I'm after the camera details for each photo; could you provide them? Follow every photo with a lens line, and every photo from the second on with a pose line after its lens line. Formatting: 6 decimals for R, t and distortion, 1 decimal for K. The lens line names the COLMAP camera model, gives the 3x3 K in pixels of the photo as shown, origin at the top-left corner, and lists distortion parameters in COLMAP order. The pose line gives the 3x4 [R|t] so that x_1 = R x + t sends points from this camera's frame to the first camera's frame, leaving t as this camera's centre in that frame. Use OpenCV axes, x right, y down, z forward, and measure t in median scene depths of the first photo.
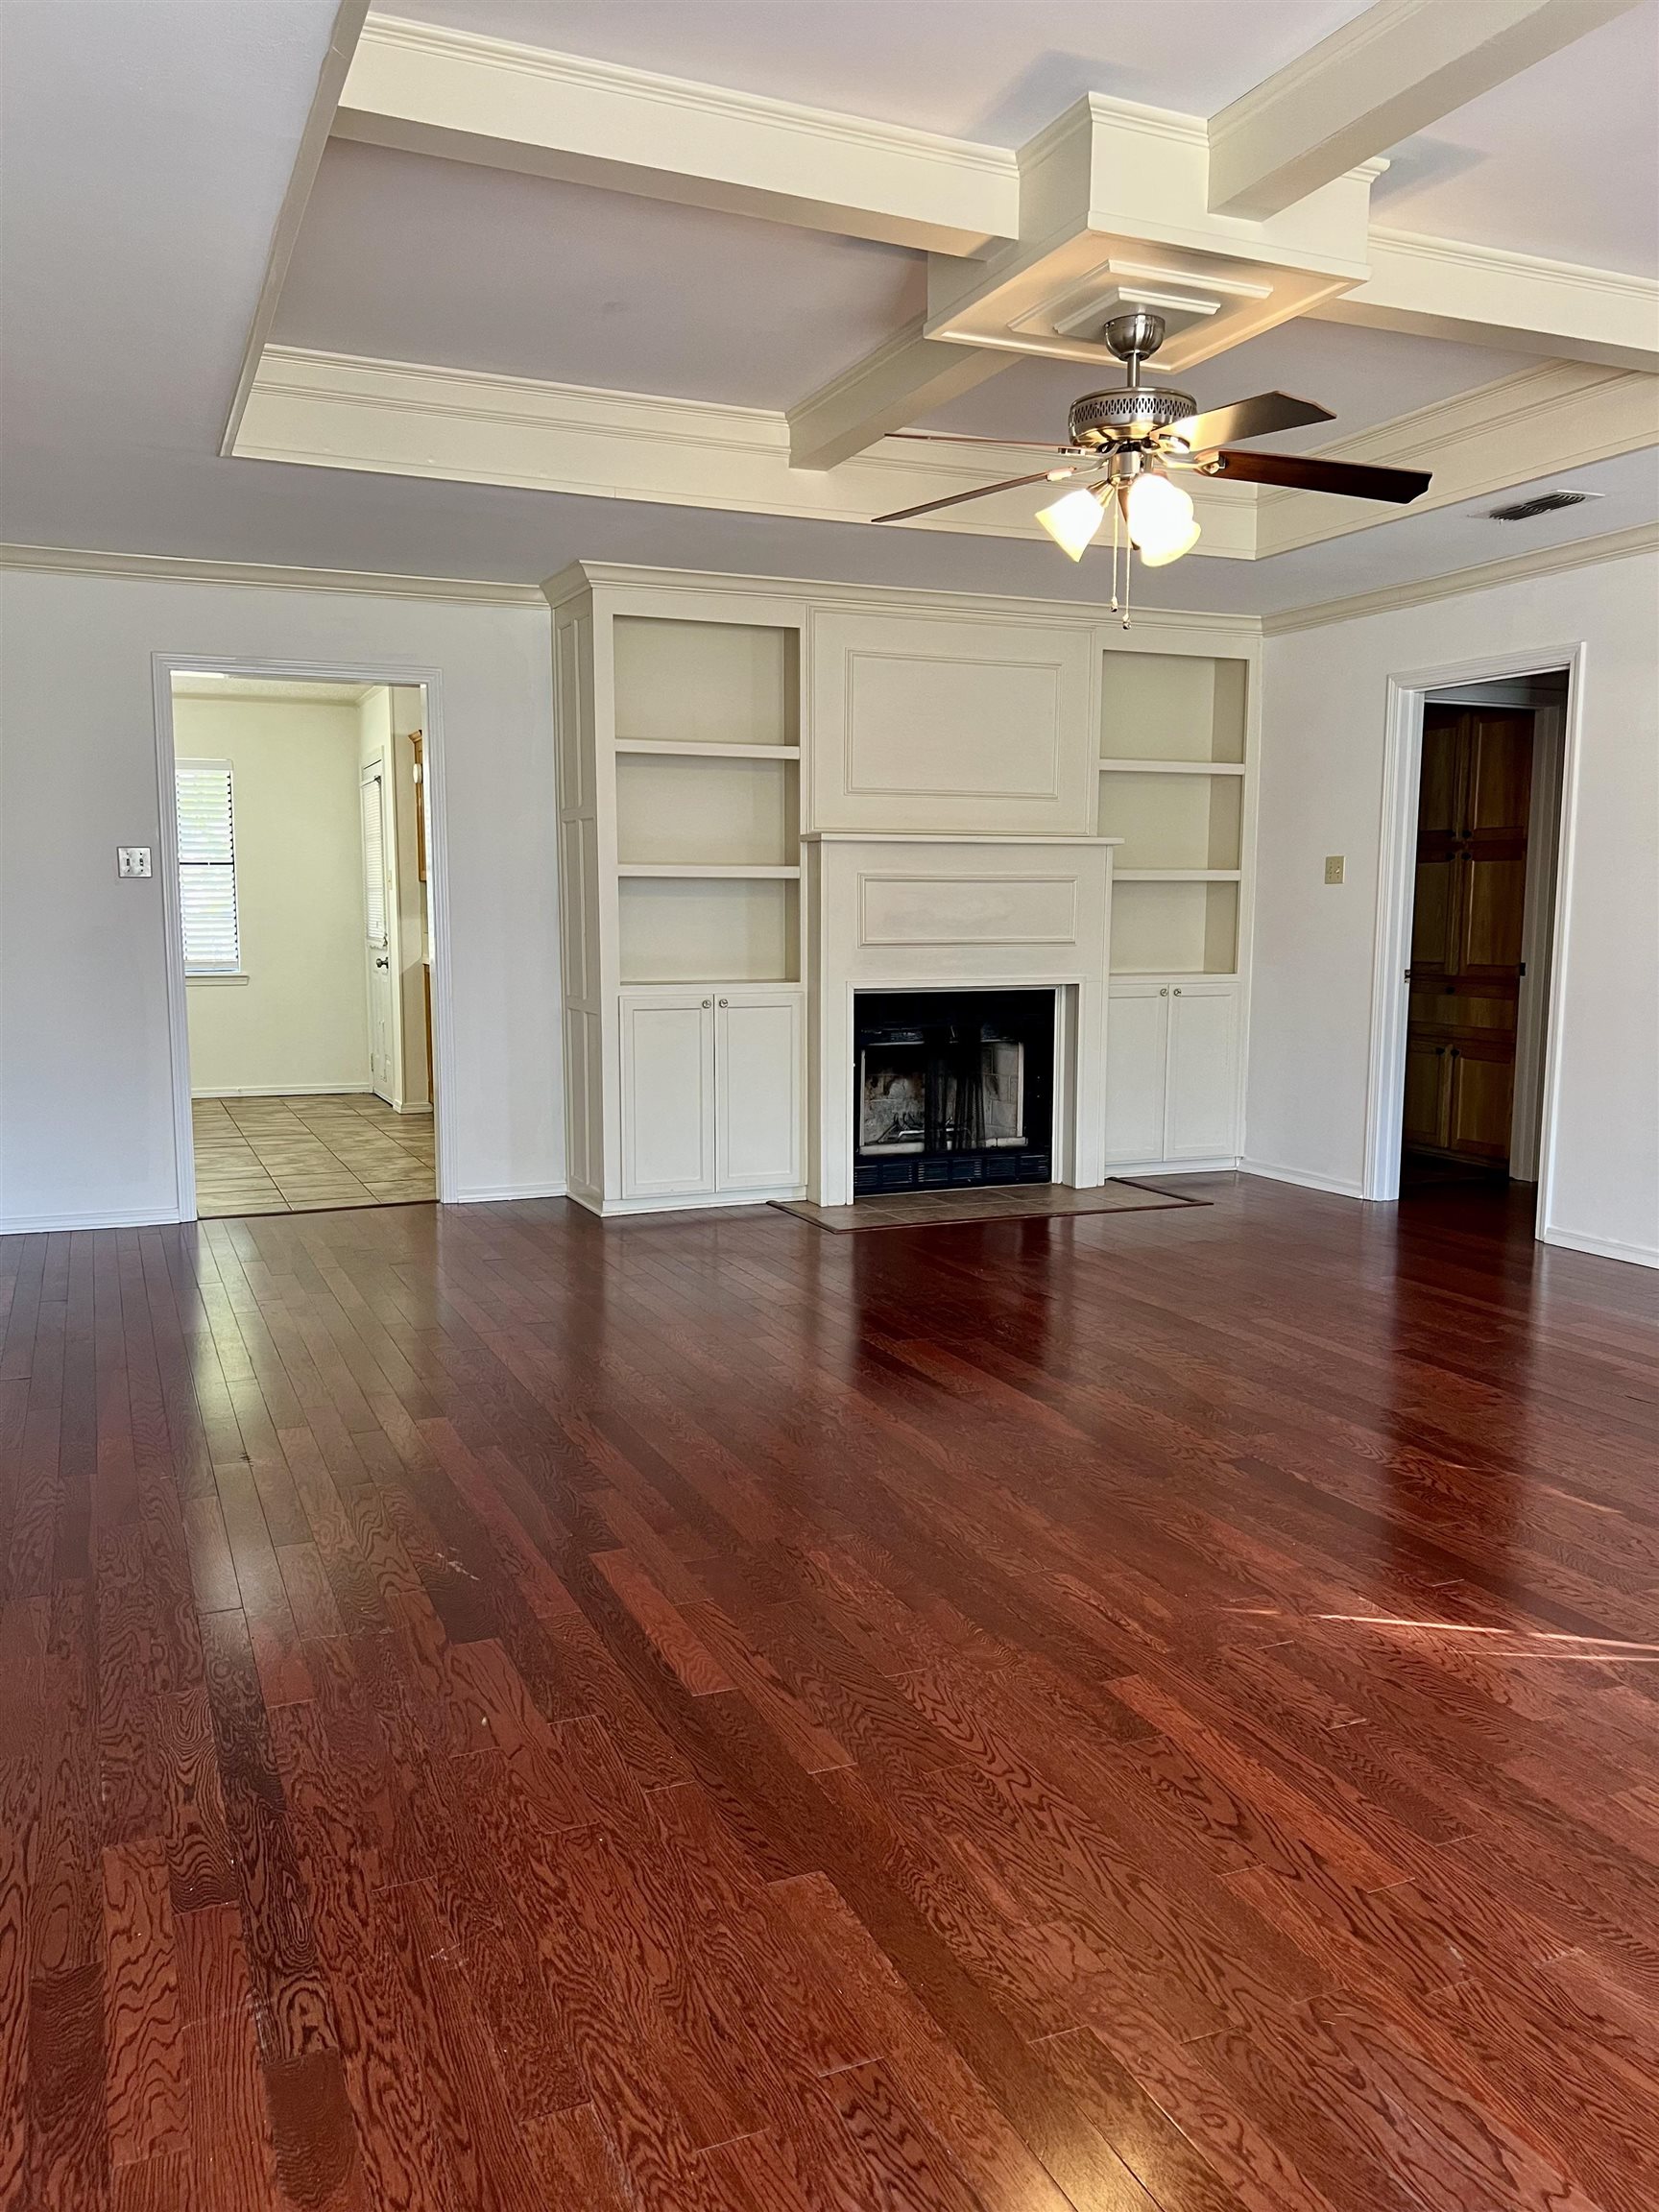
lens RADIAL K [[1669.4, 0, 820.3], [0, 1669.4, 1111.8], [0, 0, 1]] dist [0.101015, -0.124831]
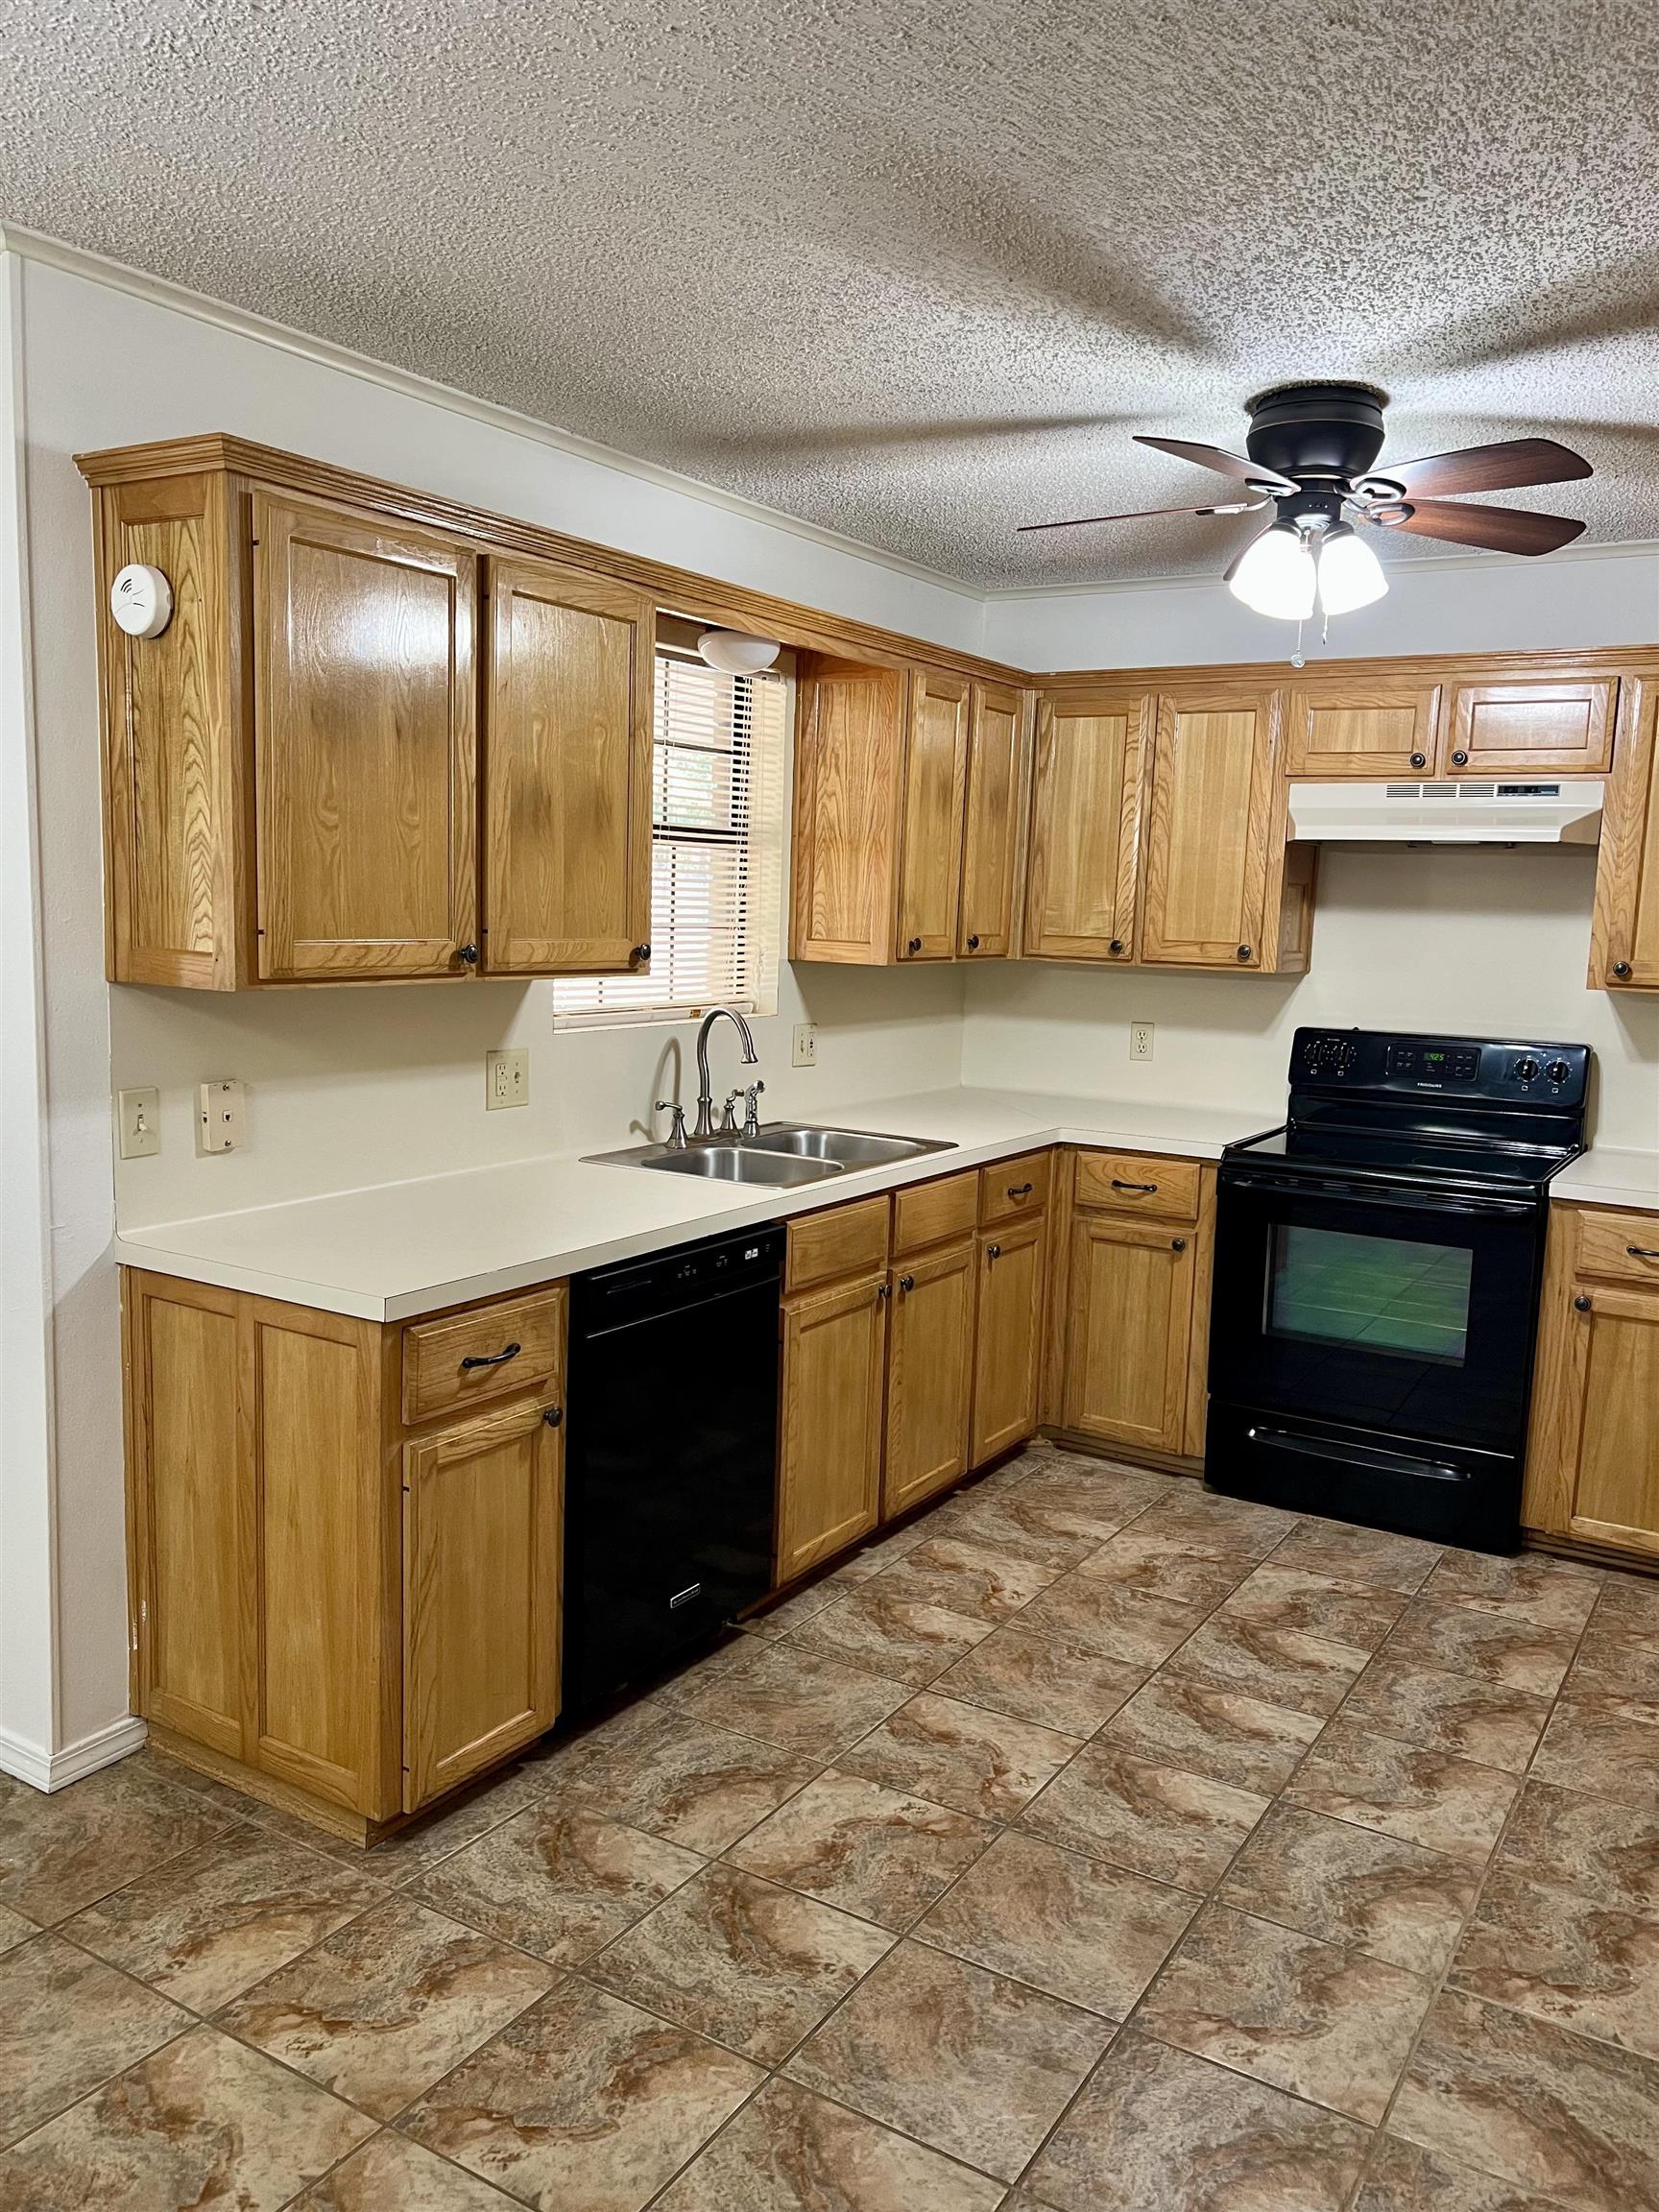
lens RADIAL K [[1669.1, 0, 833.5], [0, 1669.1, 1114.0], [0, 0, 1]] dist [0.059271, -0.066949]
pose [[0.819961, -0.052844, 0.569975, -0.289706], [0.040312, 0.998588, 0.034590, -0.114785], [-0.570998, -0.005385, 0.820934, 0.675431]]
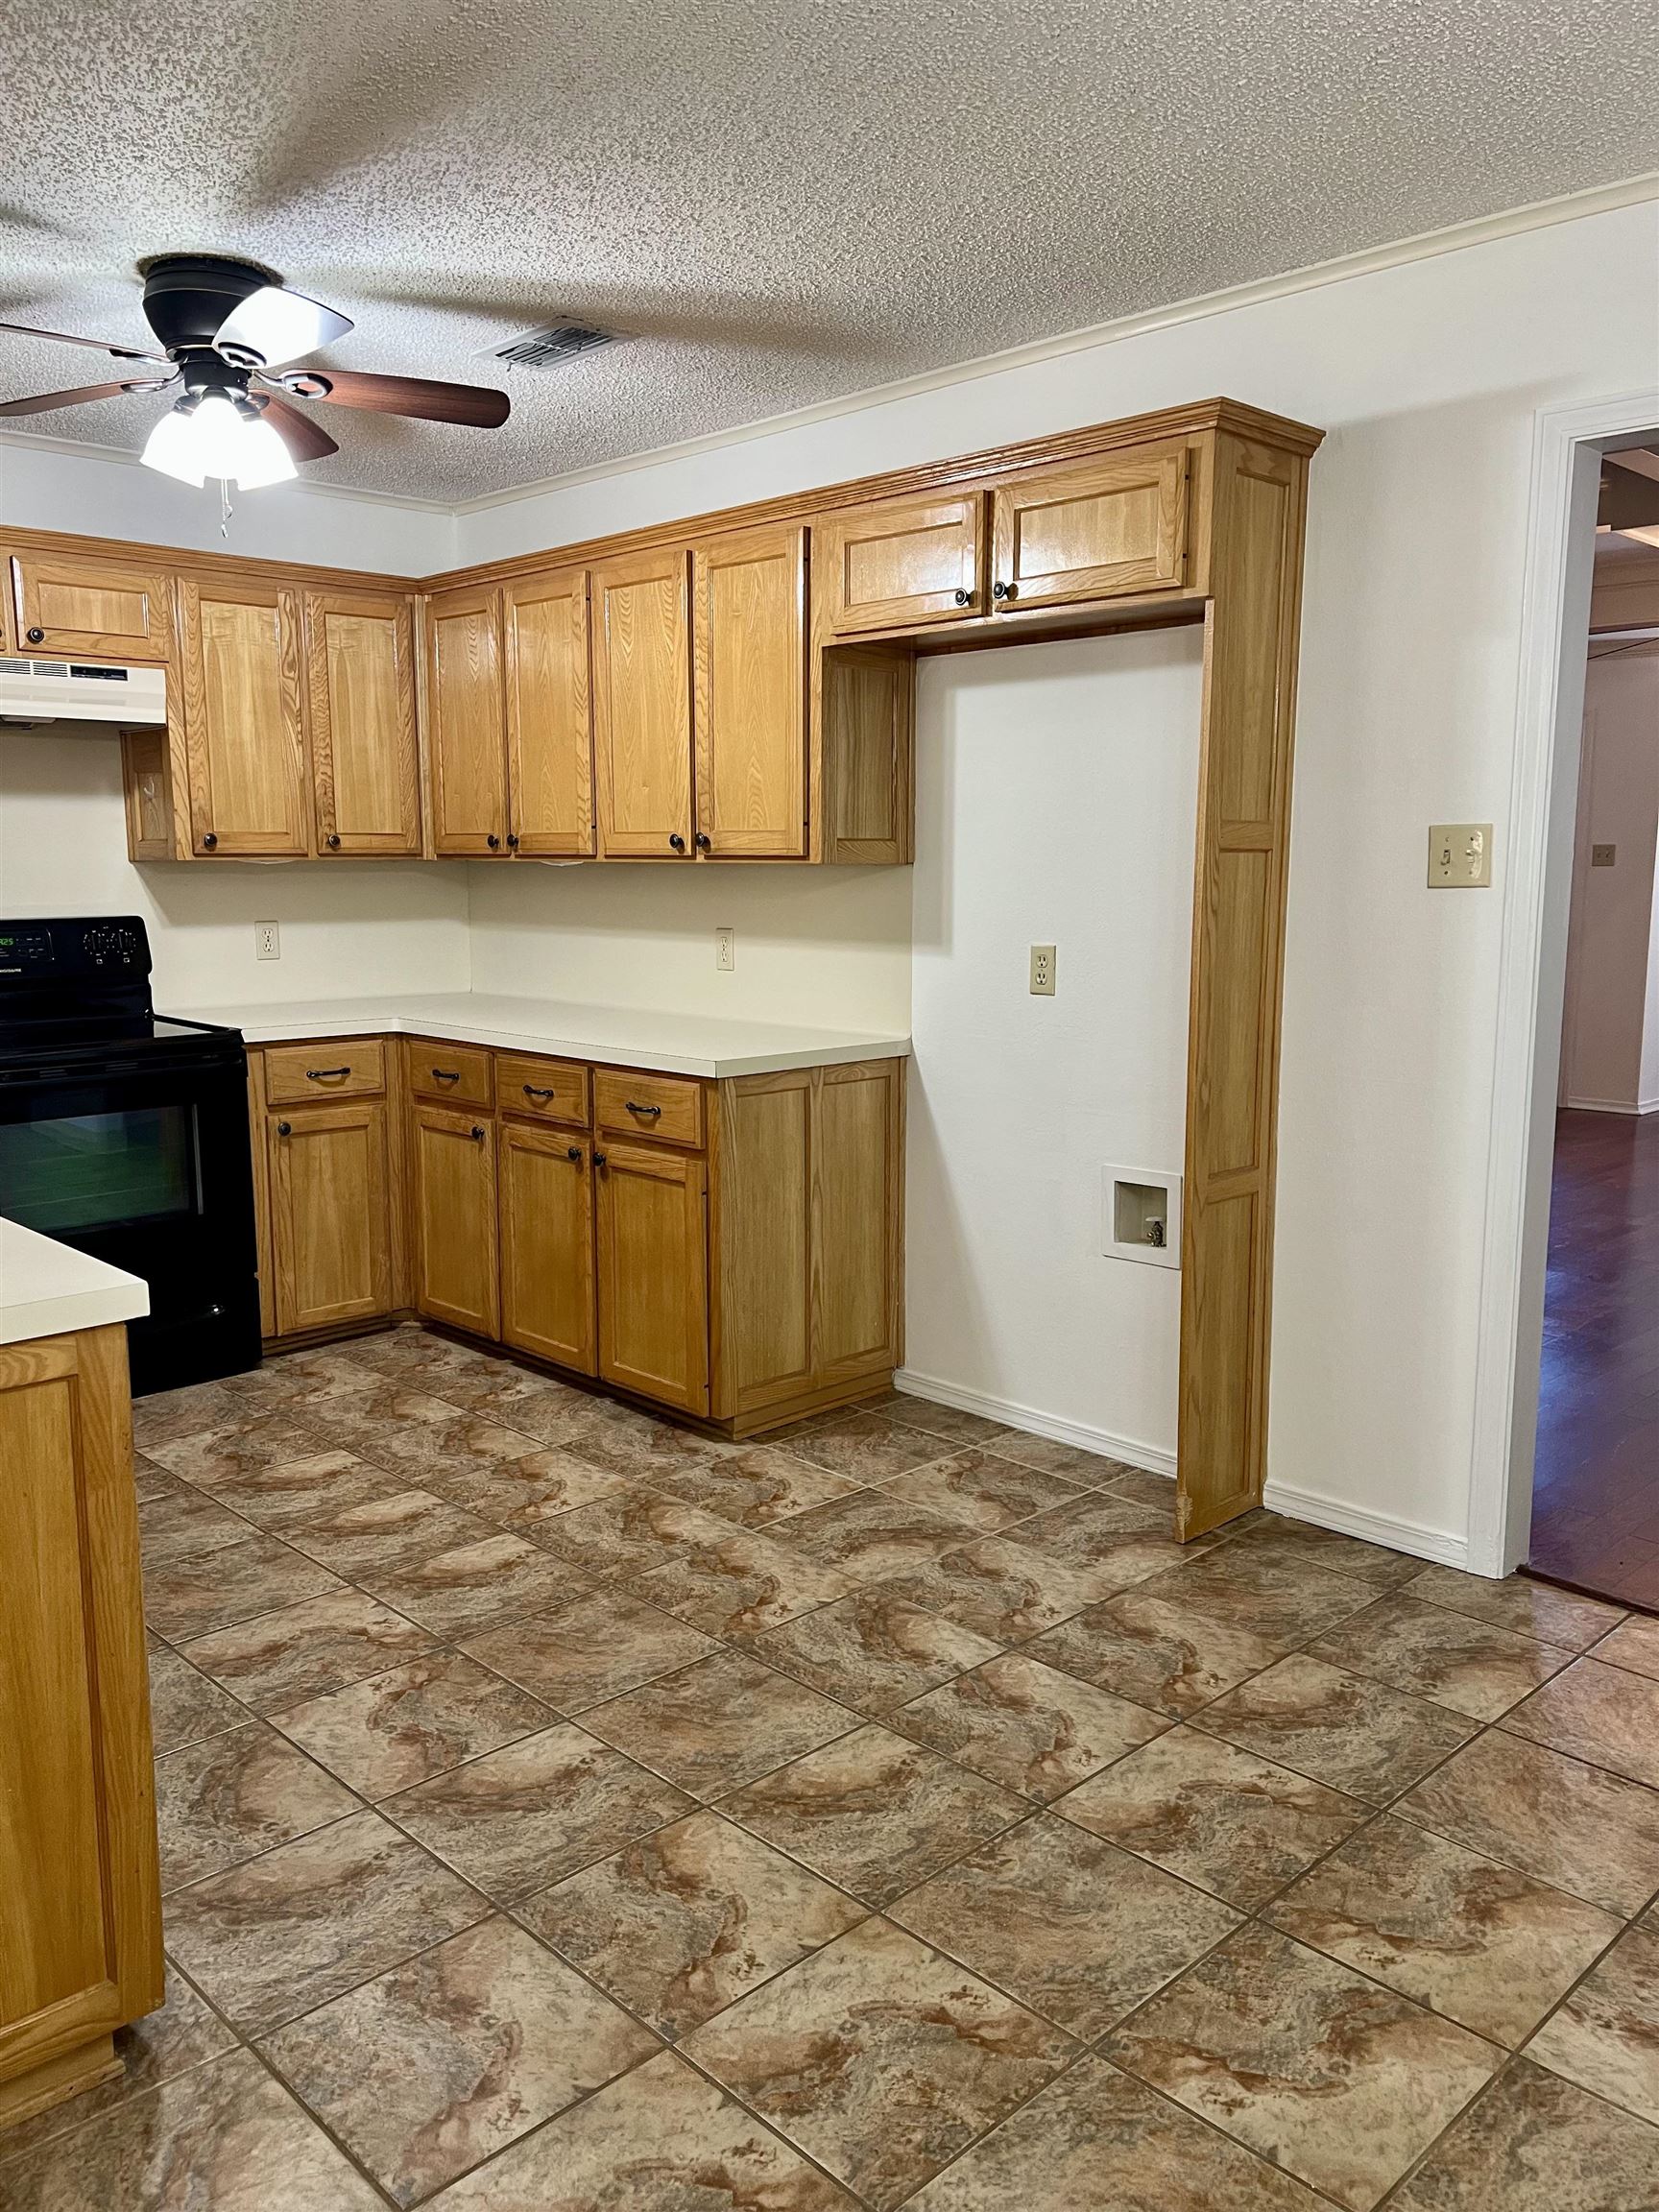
lens RADIAL K [[1669.1, 0, 833.5], [0, 1669.1, 1114.0], [0, 0, 1]] dist [0.059271, -0.066949]
pose [[-0.360390, -0.144436, 0.921552, -0.392405], [0.116357, 0.973262, 0.198044, -0.126178], [-0.925516, 0.178602, -0.333948, 0.902833]]
